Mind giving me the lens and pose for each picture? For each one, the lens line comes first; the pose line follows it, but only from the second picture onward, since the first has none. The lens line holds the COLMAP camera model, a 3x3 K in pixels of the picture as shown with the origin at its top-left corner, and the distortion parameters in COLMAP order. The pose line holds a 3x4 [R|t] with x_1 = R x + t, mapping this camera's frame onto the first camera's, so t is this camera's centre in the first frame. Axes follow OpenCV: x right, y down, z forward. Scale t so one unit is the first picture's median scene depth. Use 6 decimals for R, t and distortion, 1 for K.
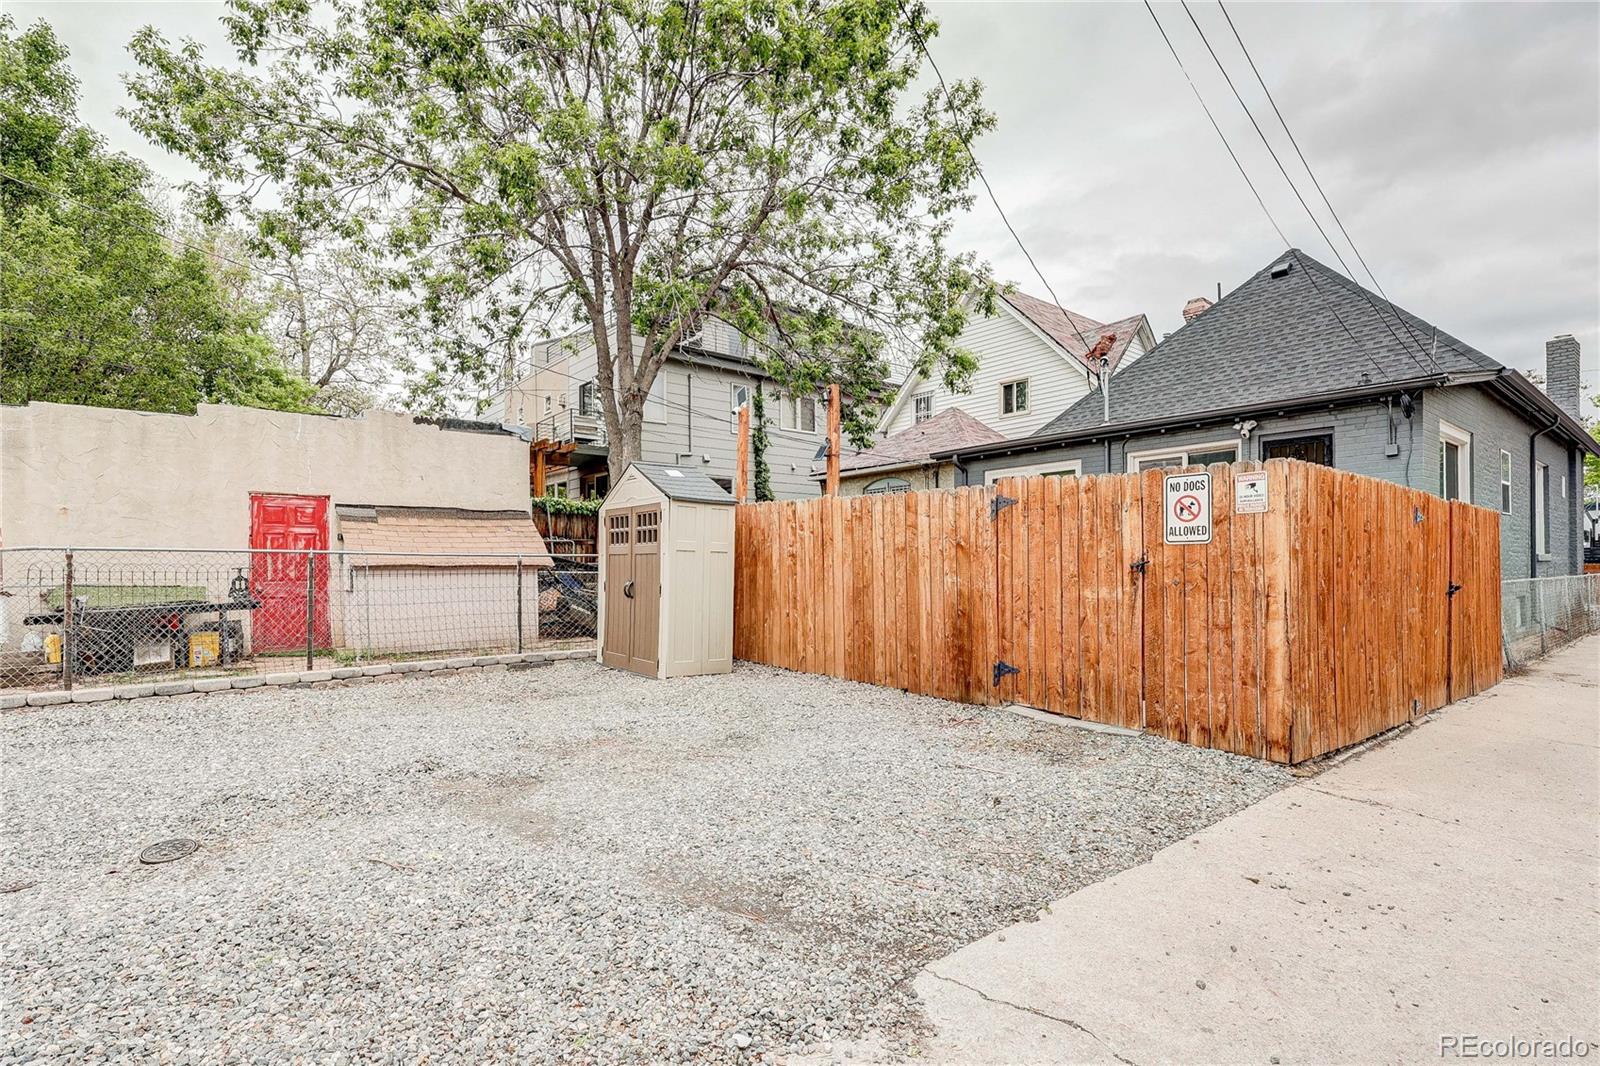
lens RADIAL K [[787.1, 0, 807.4], [0, 787.1, 540.3], [0, 0, 1]] dist [-0.004292, -0.000341]
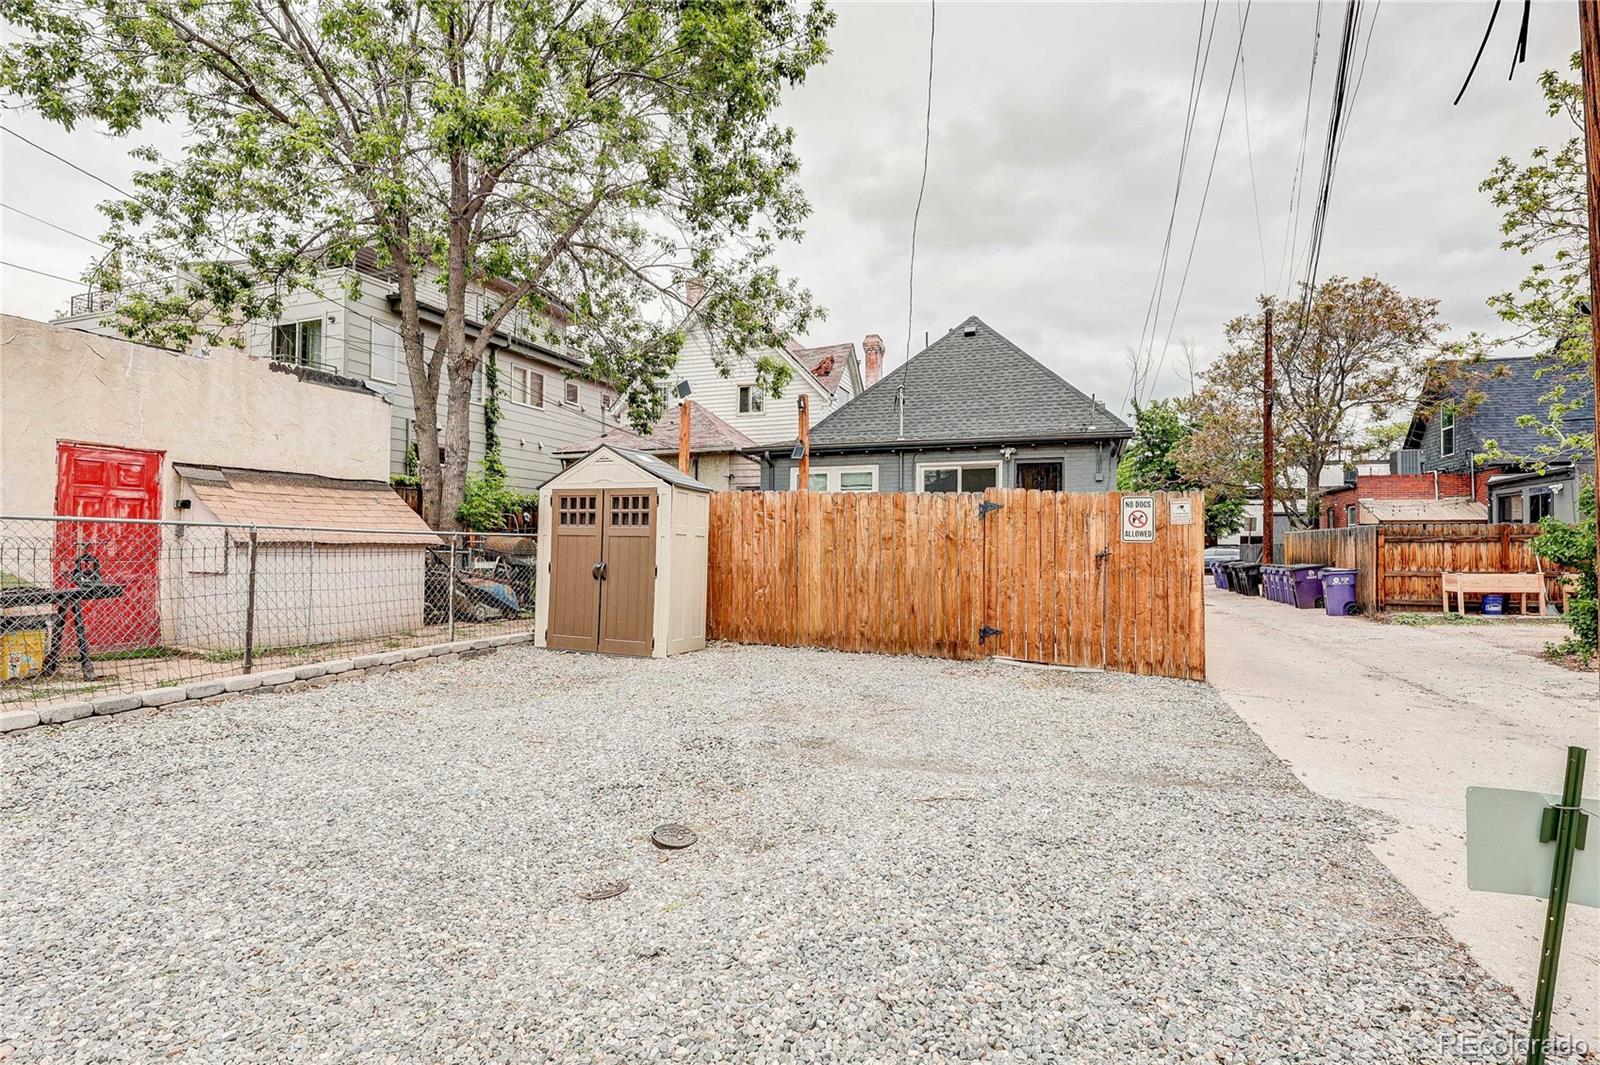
lens RADIAL K [[763.5, 0, 807.3], [0, 763.5, 499.3], [0, 0, 1]] dist [-0.003557, -0.000087]
pose [[0.864736, 0.045703, 0.500143, -0.462979], [-0.032661, 0.998860, -0.034806, -0.003455], [-0.501164, 0.013762, 0.865243, 0.022705]]
